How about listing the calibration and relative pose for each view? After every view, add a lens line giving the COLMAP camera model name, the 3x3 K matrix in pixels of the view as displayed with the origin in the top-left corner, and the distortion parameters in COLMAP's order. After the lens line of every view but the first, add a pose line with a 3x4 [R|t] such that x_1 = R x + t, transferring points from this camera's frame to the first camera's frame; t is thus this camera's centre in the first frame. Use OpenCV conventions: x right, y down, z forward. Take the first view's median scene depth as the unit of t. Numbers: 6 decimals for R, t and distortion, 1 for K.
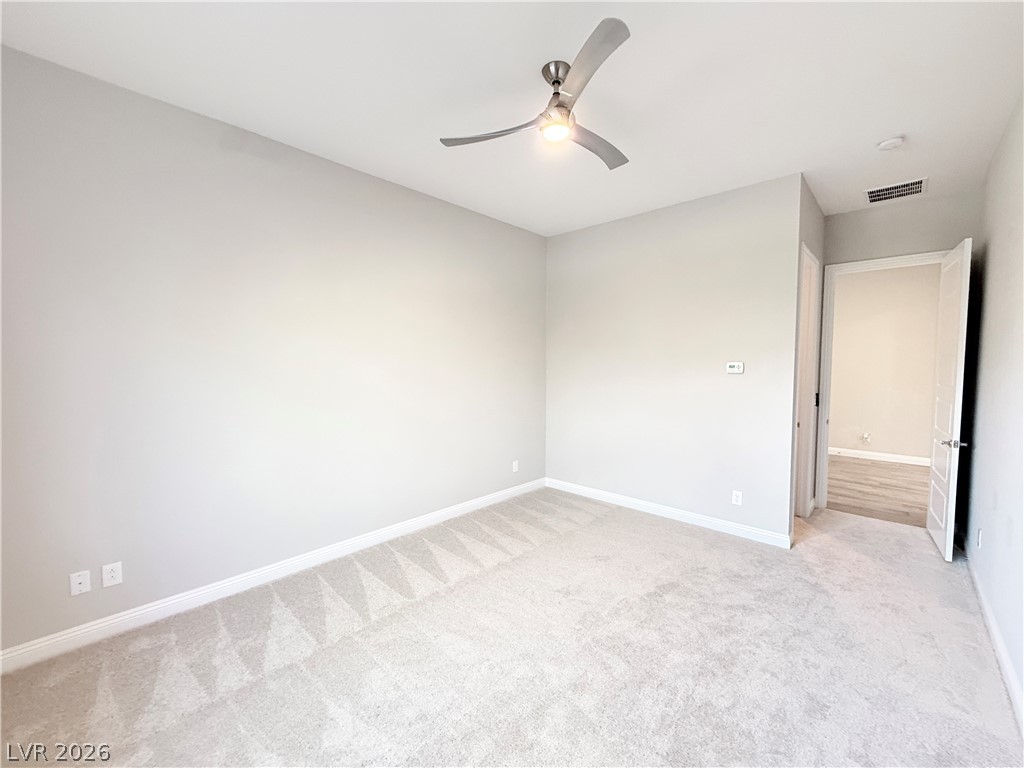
lens RADIAL K [[411.8, 0, 512.0], [0, 411.8, 384.0], [0, 0, 1]] dist [0.000676, 0.000160]
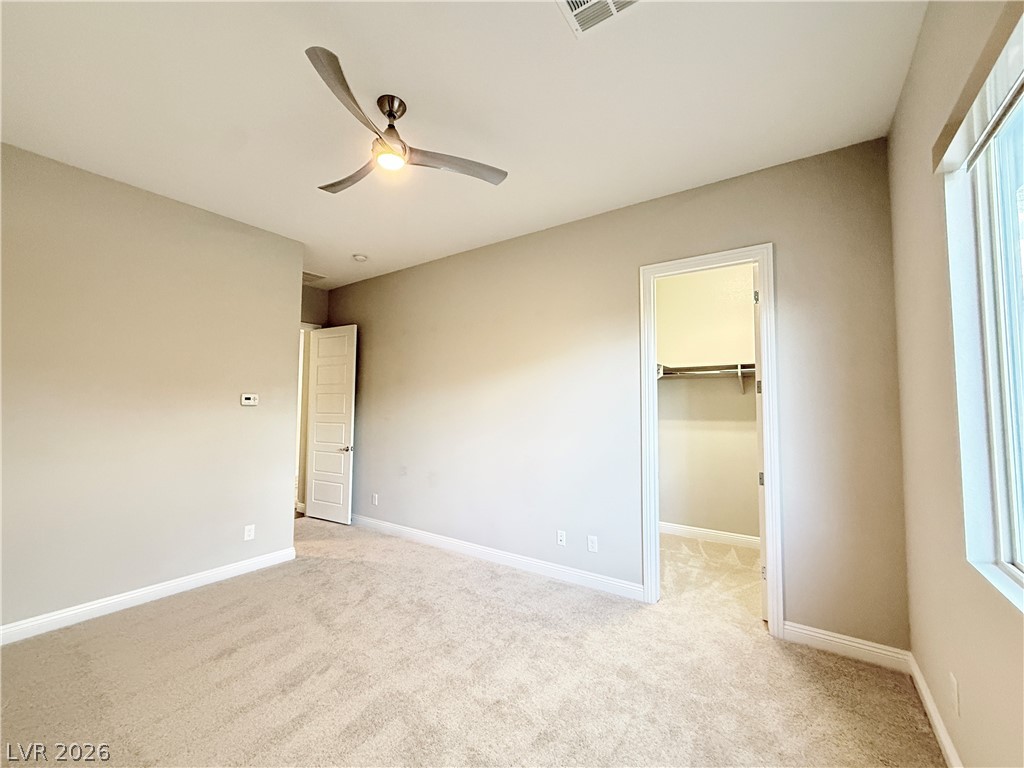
lens RADIAL K [[411.8, 0, 512.0], [0, 411.8, 384.0], [0, 0, 1]] dist [0.000676, 0.000160]
pose [[-0.127860, 0.051066, 0.990477, -0.652749], [0.050273, 0.997723, -0.044950, -0.001138], [-0.990517, 0.044047, -0.130136, 0.617325]]
